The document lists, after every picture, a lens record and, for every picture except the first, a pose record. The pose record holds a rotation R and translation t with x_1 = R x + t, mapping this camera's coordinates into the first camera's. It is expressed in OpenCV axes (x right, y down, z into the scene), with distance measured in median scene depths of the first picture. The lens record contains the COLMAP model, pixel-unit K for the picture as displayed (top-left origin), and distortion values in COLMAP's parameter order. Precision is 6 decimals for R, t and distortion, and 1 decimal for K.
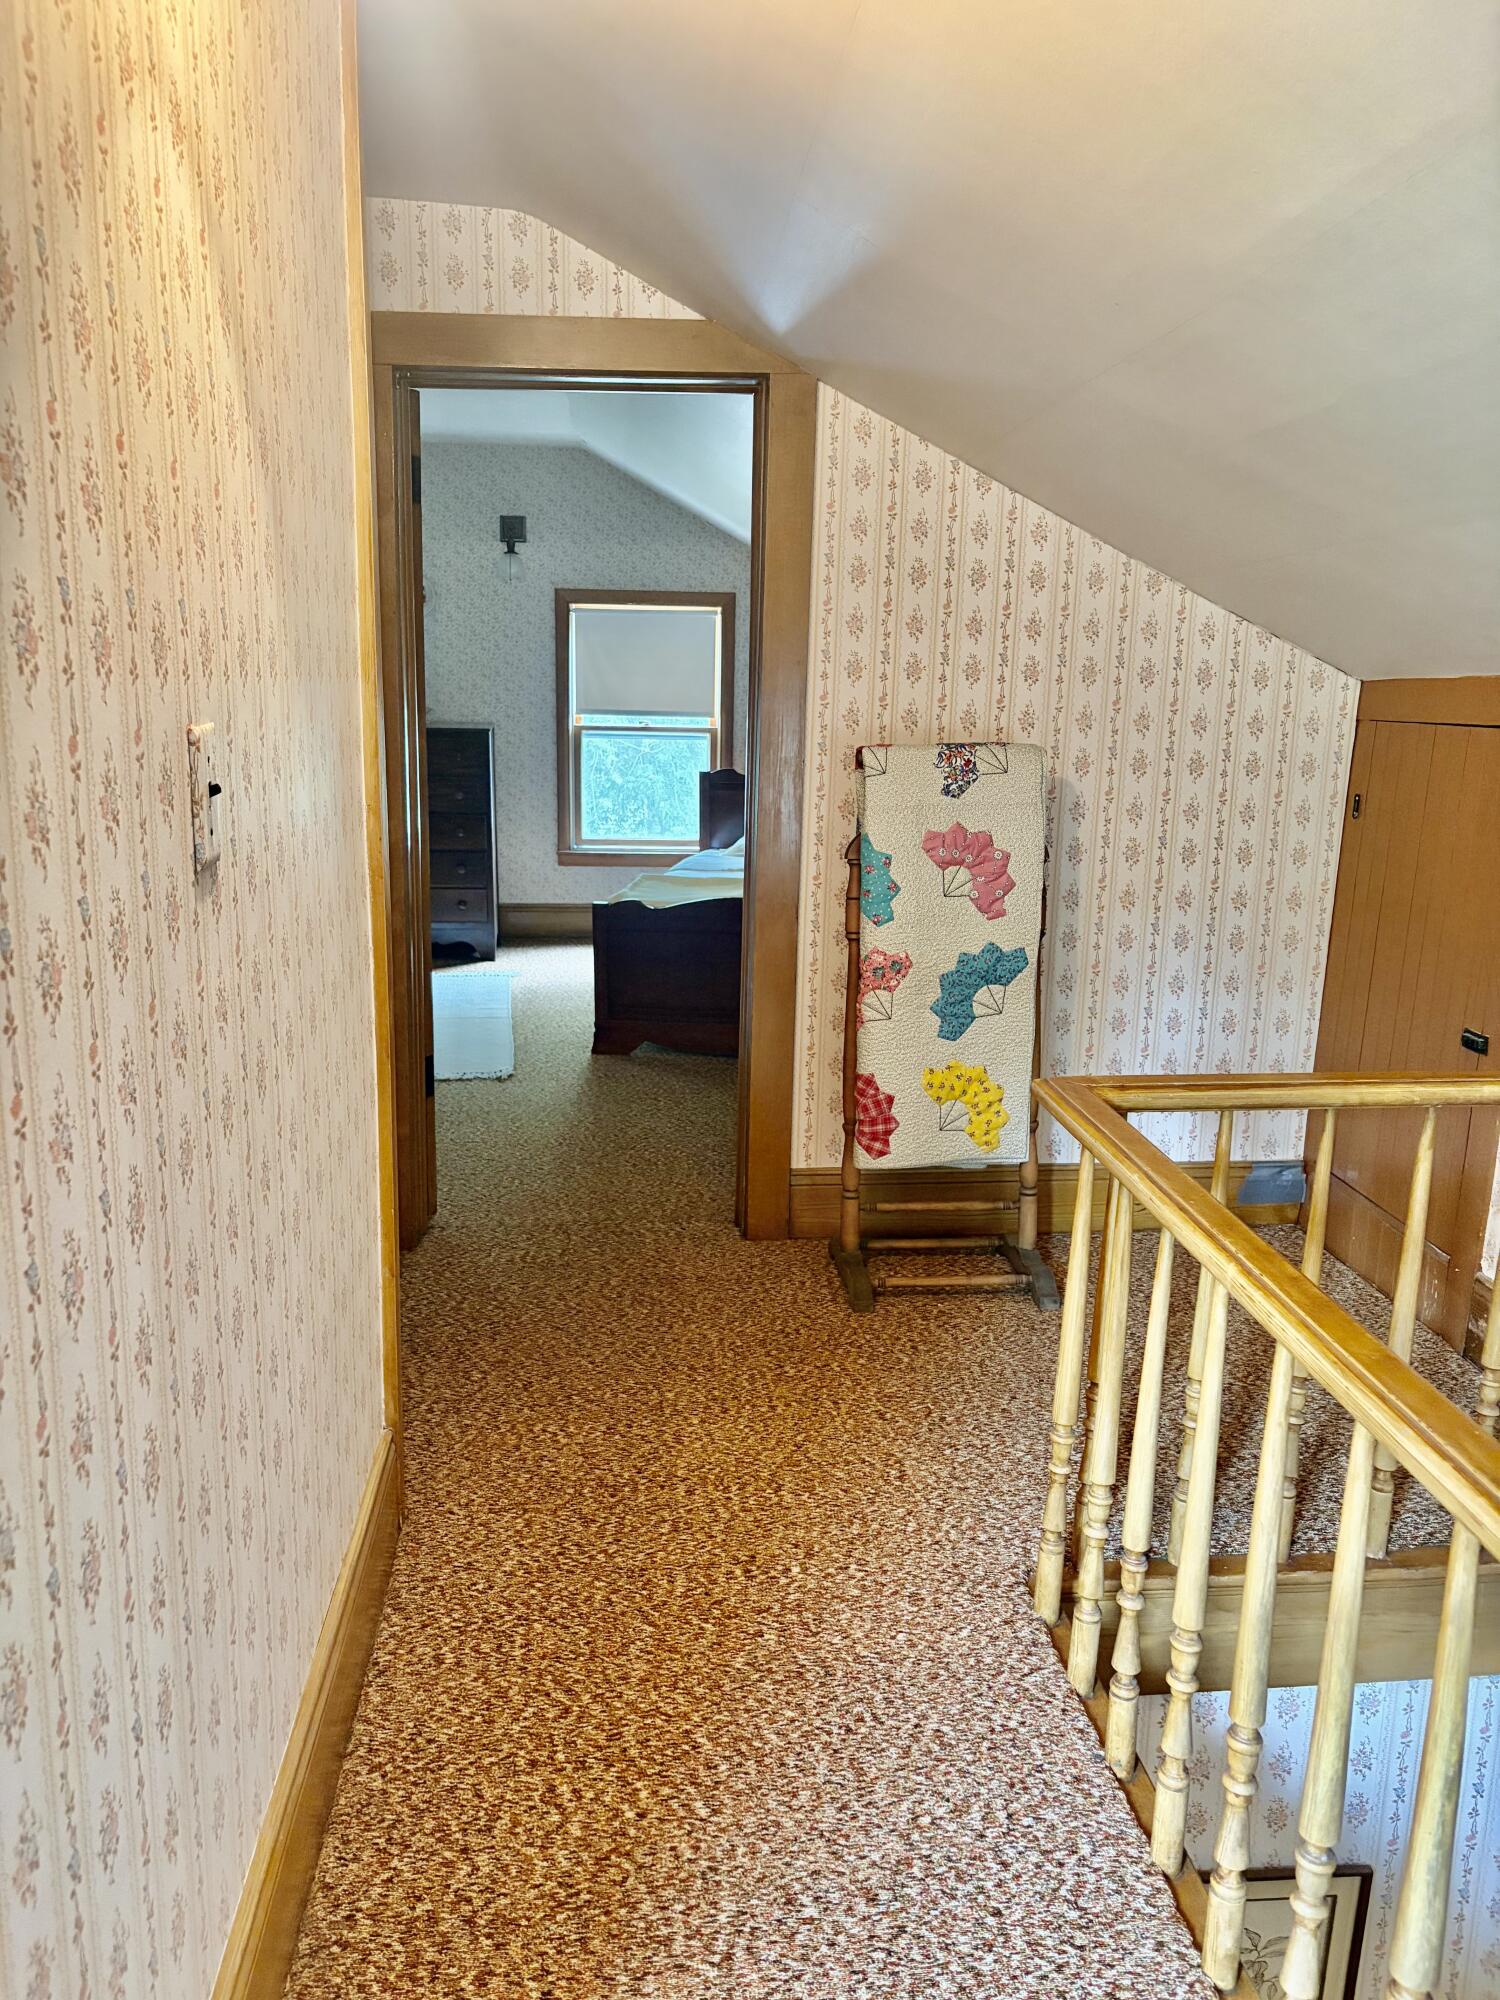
lens RADIAL K [[1497.2, 0, 744.6], [0, 1497.2, 1010.8], [0, 0, 1]] dist [0.024111, -0.028837]
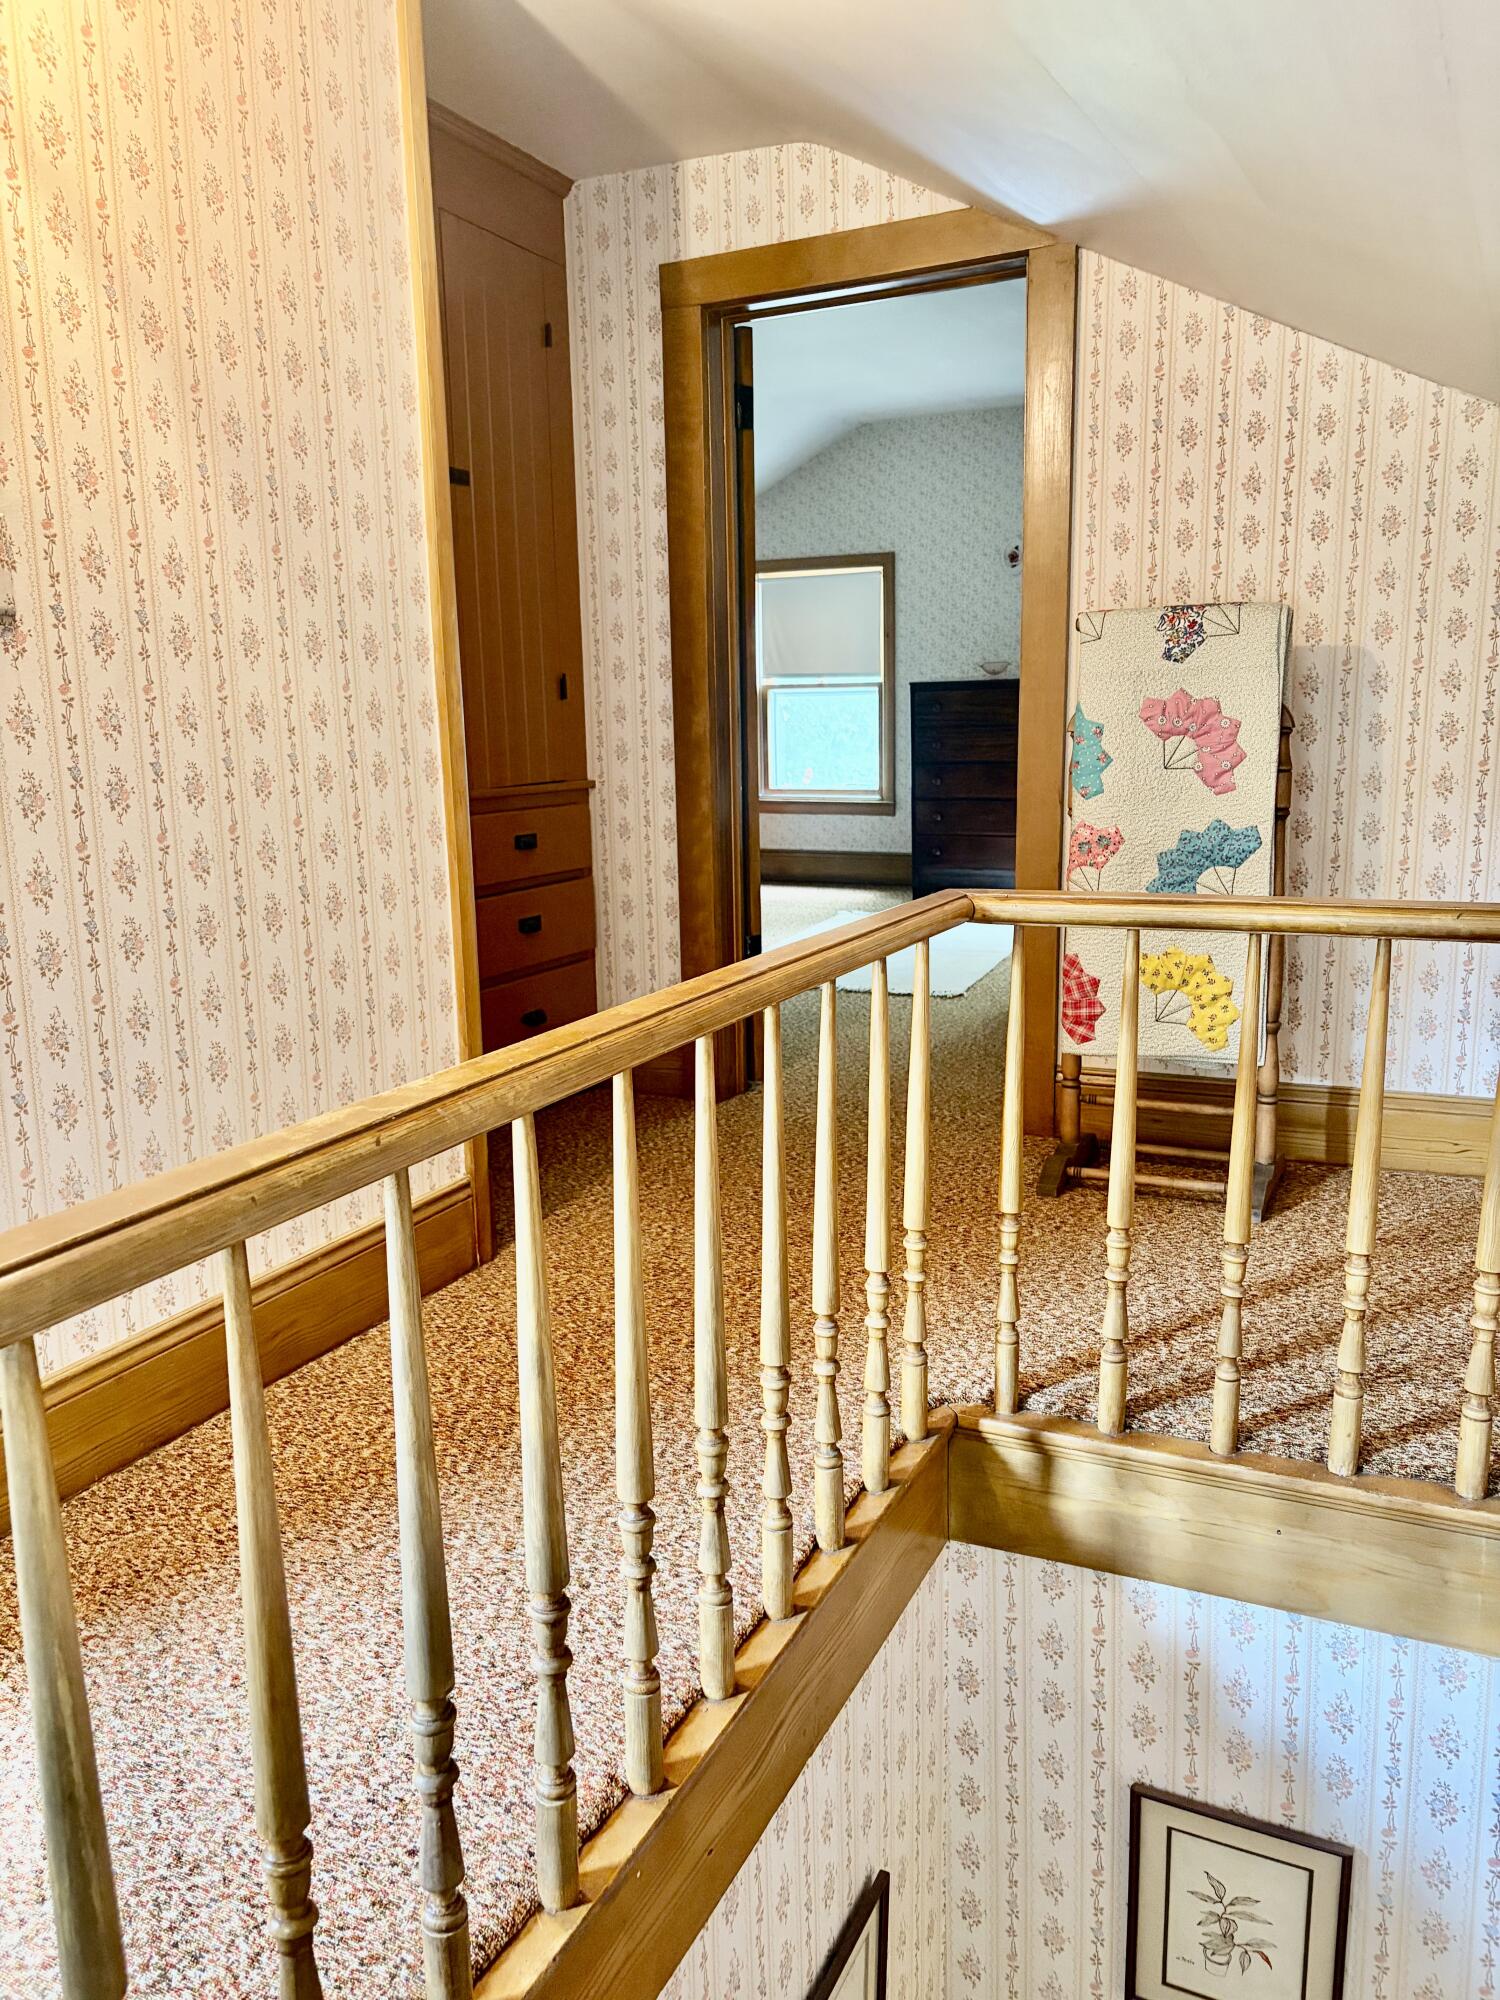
lens RADIAL K [[1497.2, 0, 748.0], [0, 1497.2, 997.5], [0, 0, 1]] dist [0.024111, -0.028837]
pose [[0.865785, 0.062443, -0.496505, 0.374811], [-0.073481, 0.997293, -0.002709, 0.086335], [0.494992, 0.038829, 0.868030, 0.057953]]
